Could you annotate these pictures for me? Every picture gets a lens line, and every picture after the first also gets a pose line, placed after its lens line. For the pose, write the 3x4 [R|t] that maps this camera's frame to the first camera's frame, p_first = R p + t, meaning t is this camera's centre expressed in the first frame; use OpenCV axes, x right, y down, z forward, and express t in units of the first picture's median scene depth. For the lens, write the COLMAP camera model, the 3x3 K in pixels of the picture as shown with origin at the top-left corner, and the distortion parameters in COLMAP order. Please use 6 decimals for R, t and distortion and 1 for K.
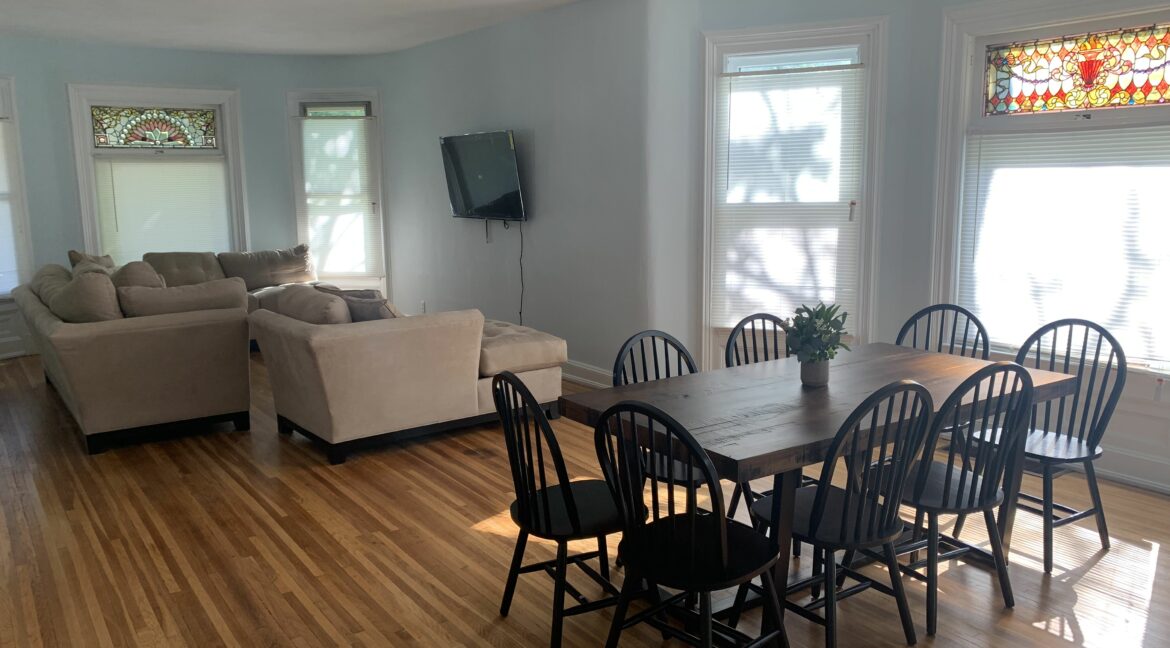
lens RADIAL K [[879.9, 0, 571.6], [0, 879.9, 326.7], [0, 0, 1]] dist [0.002931, 0.006254]
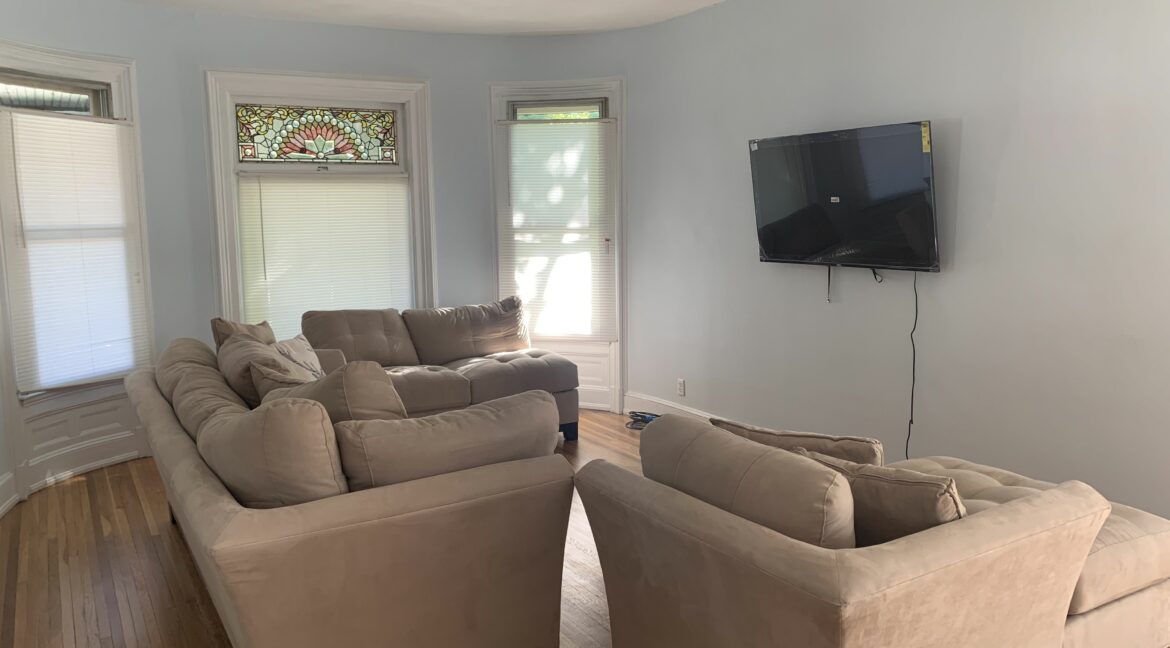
lens RADIAL K [[886.7, 0, 578.6], [0, 886.7, 323.2], [0, 0, 1]] dist [0.103158, -0.256425]
pose [[0.996128, 0.009189, -0.087431, -0.198832], [-0.012310, 0.999304, -0.035224, -0.050065], [0.087046, 0.036164, 0.995548, 0.302252]]
